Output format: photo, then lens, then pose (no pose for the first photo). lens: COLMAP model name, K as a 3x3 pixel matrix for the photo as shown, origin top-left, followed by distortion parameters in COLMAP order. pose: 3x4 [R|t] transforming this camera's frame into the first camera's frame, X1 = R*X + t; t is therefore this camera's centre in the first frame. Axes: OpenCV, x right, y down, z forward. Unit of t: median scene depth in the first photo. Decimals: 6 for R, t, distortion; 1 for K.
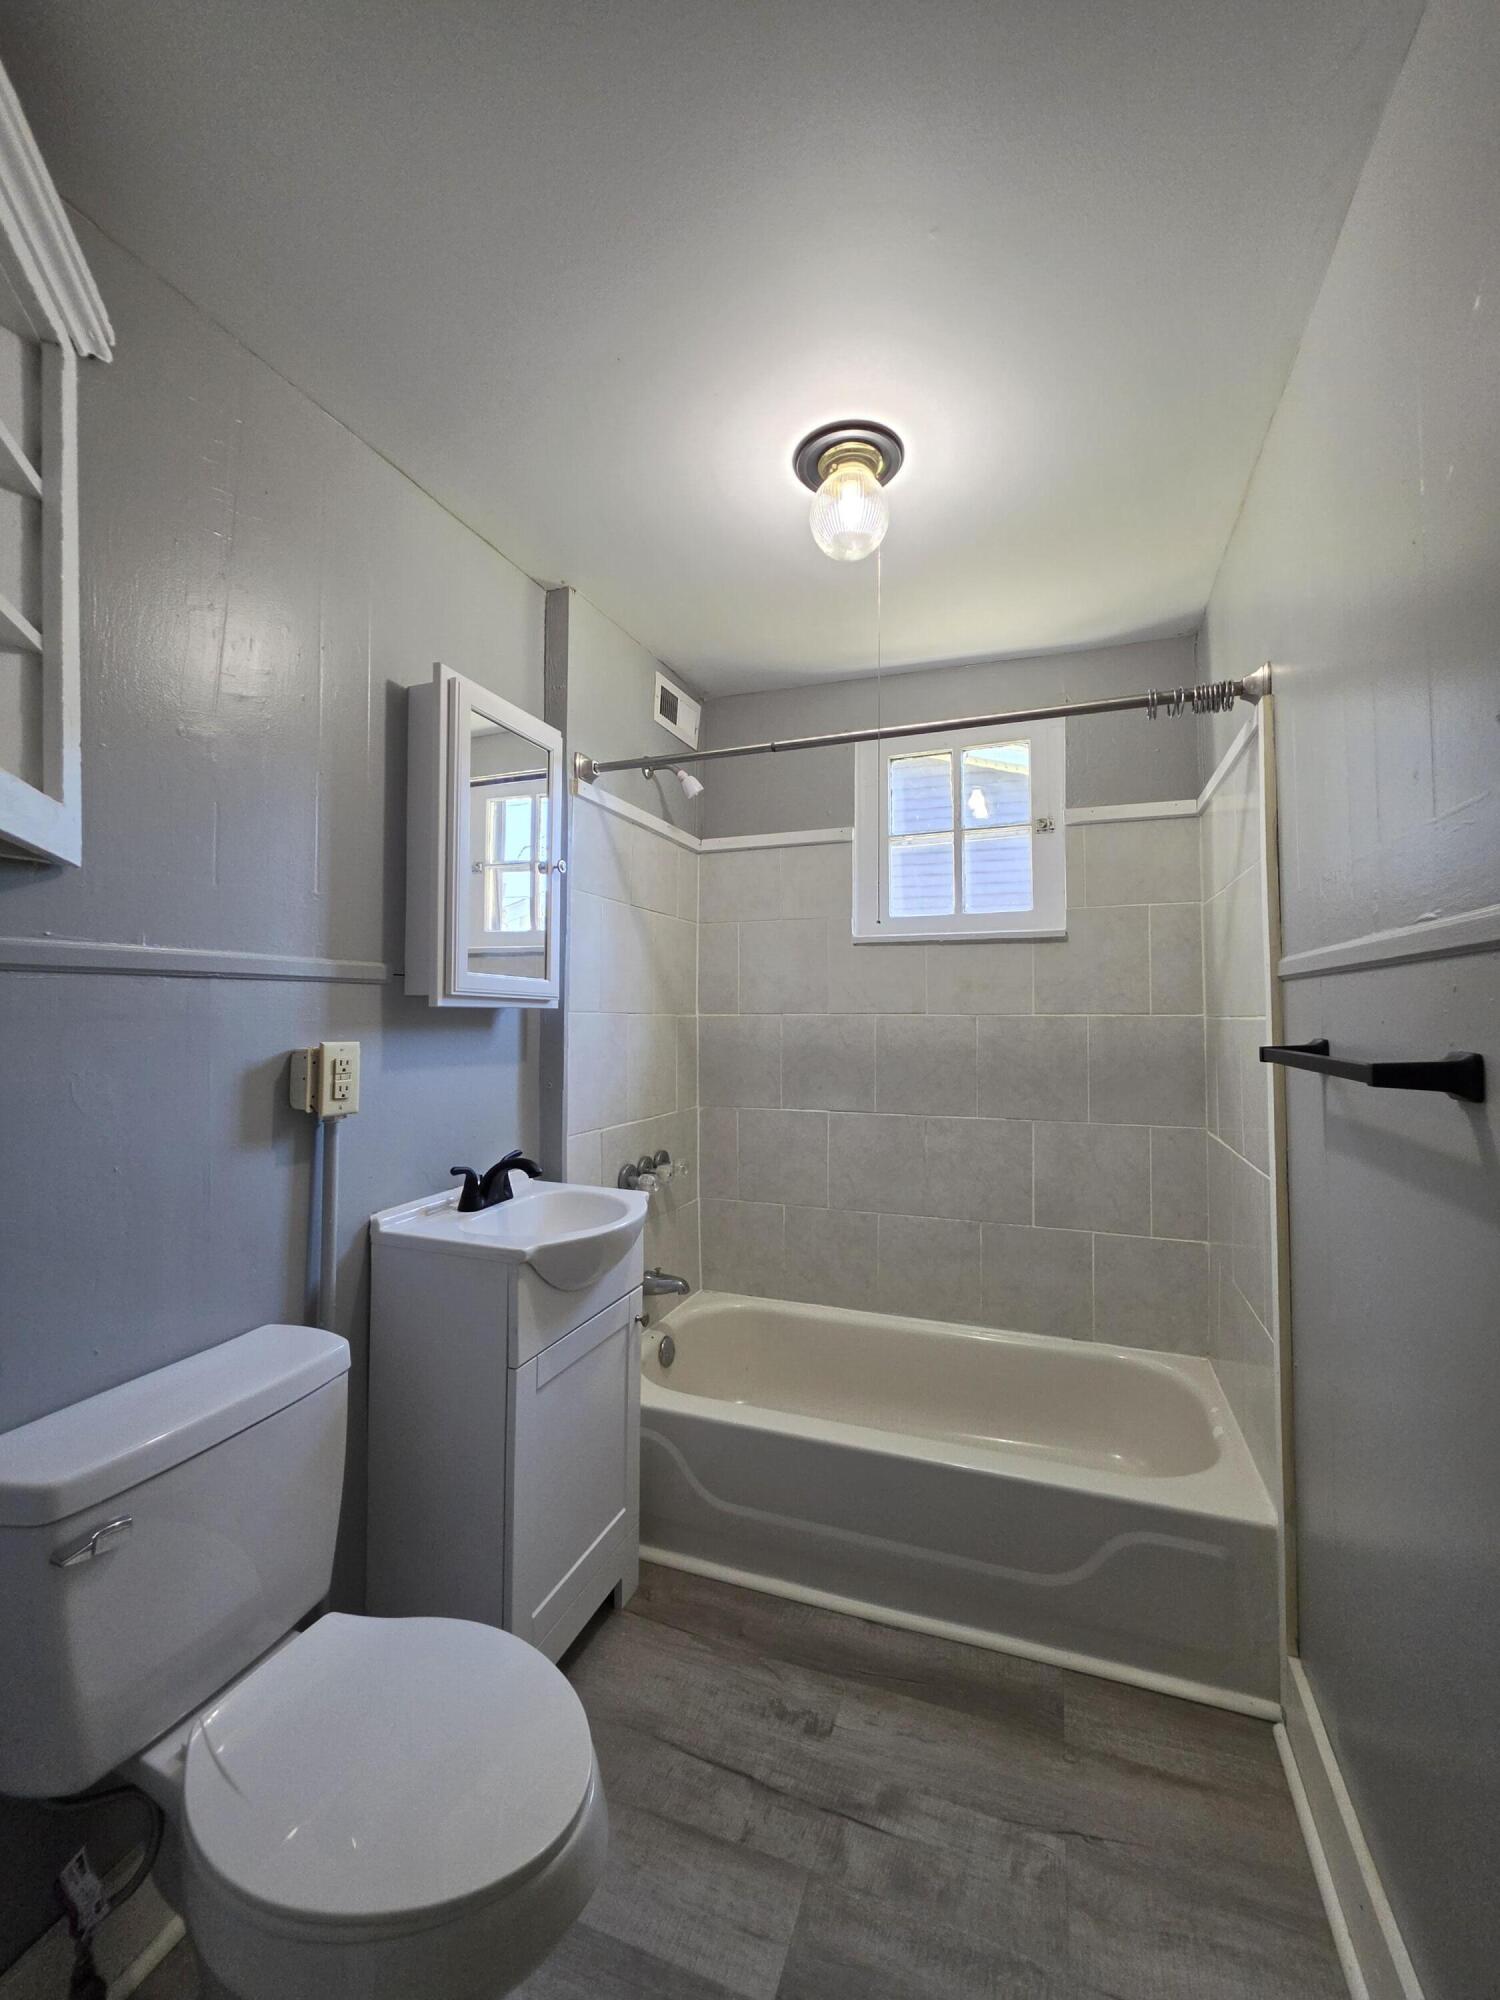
lens RADIAL K [[803.9, 0, 760.8], [0, 803.9, 993.4], [0, 0, 1]] dist [-0.003315, 0.000146]
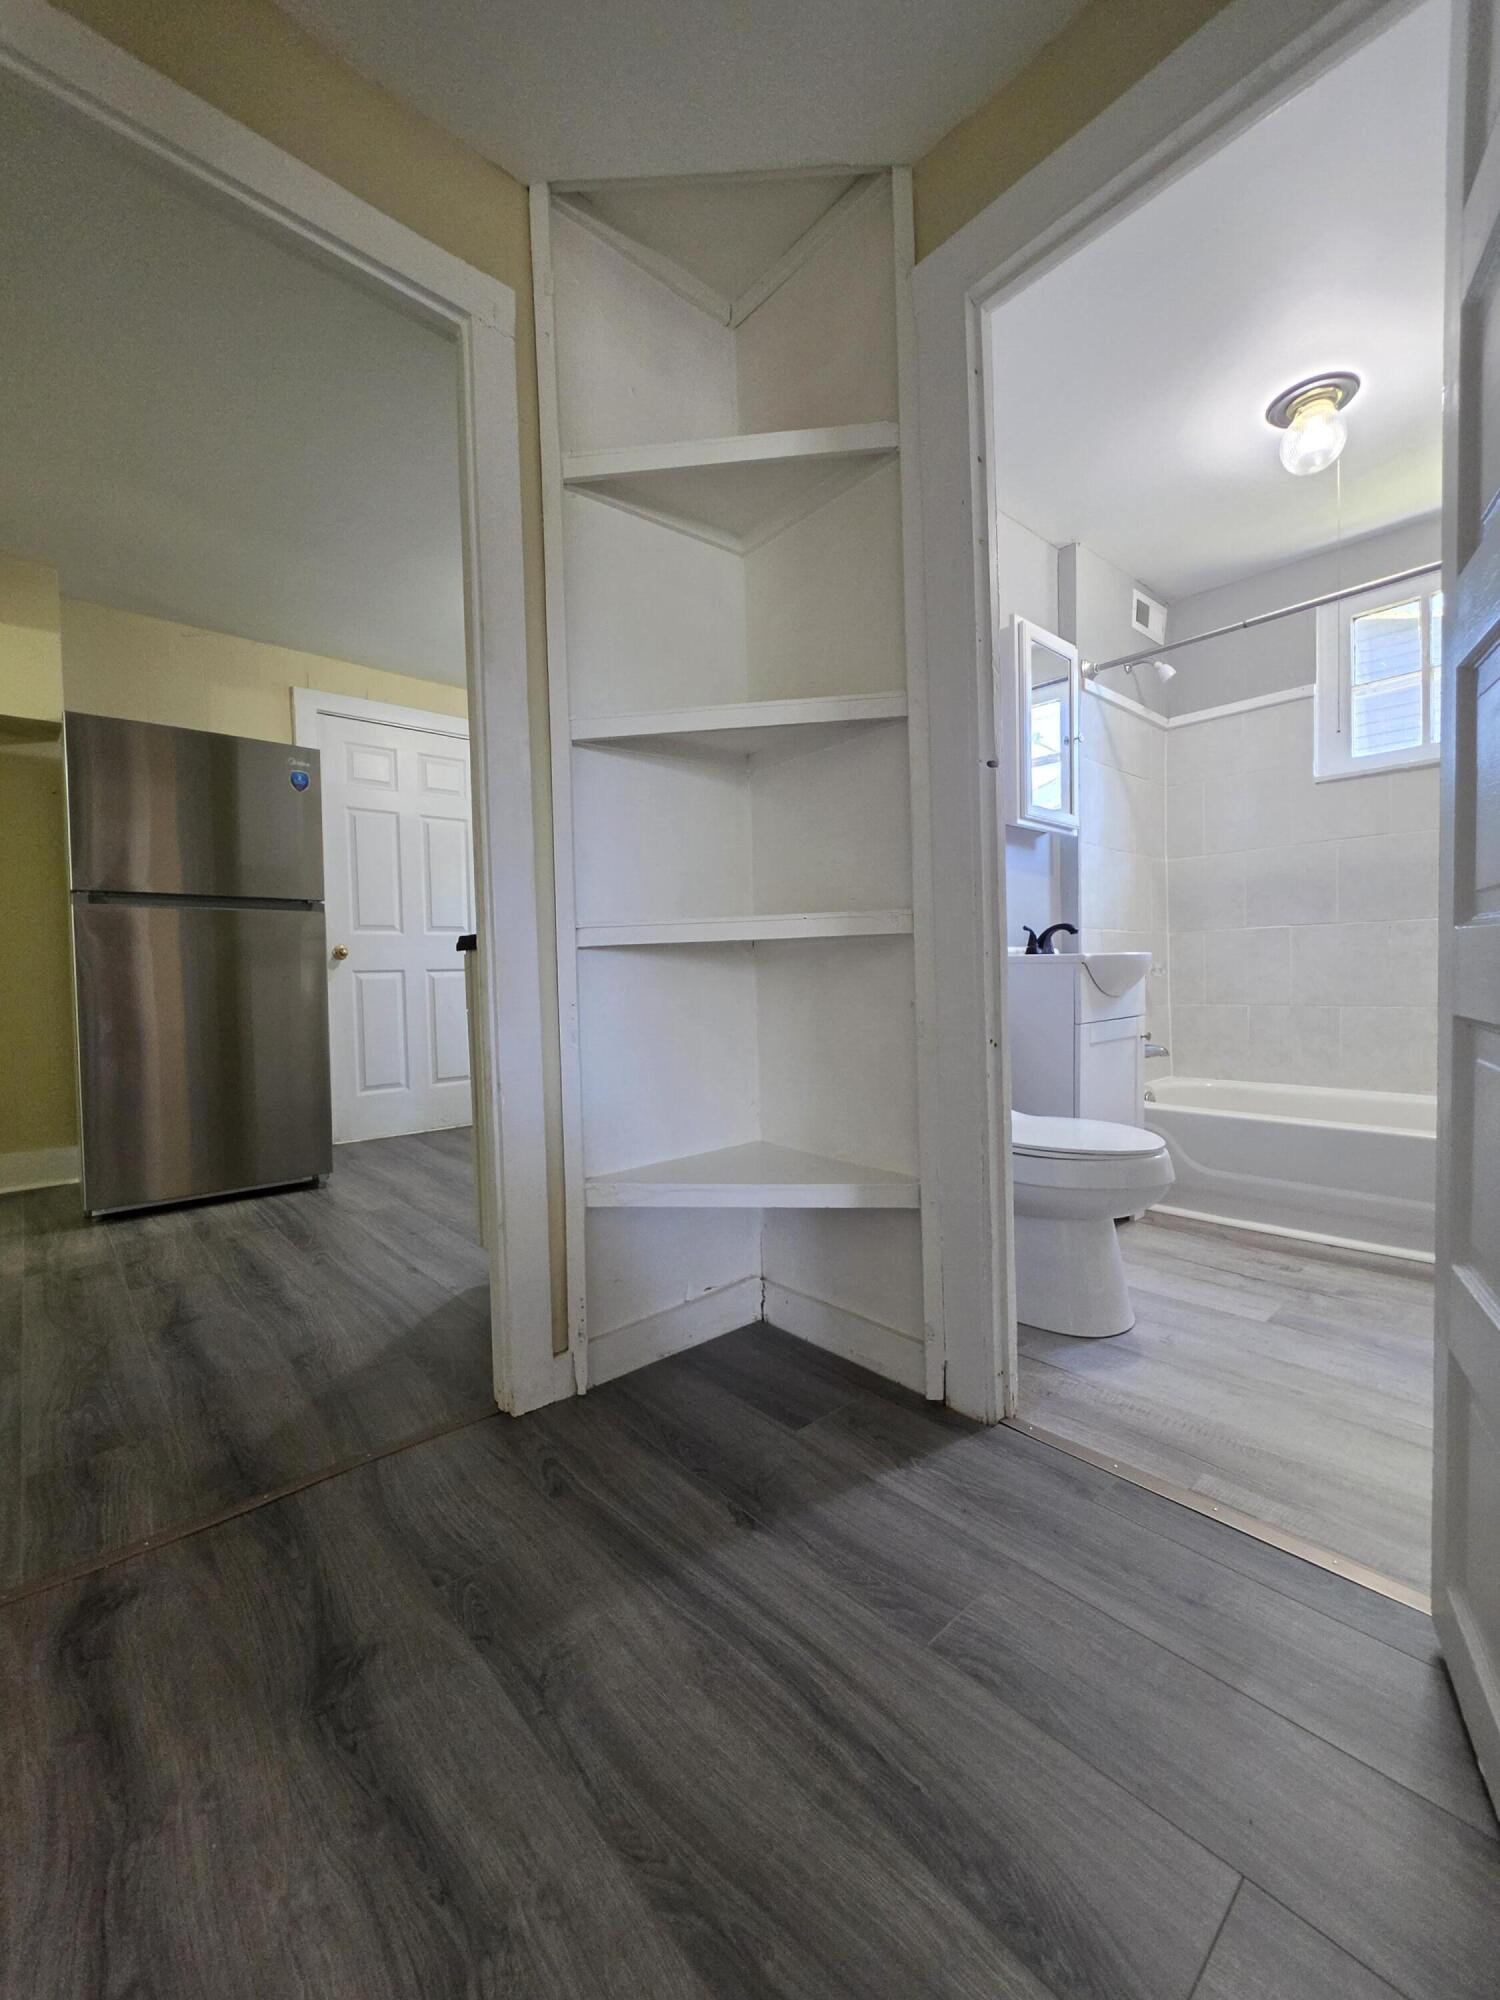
lens RADIAL K [[803.9, 0, 760.8], [0, 803.9, 993.4], [0, 0, 1]] dist [-0.003315, 0.000146]
pose [[0.884867, -0.007592, -0.465782, -0.079090], [0.035587, 0.998047, 0.051339, 0.209220], [0.464483, -0.062004, 0.883409, -0.594335]]
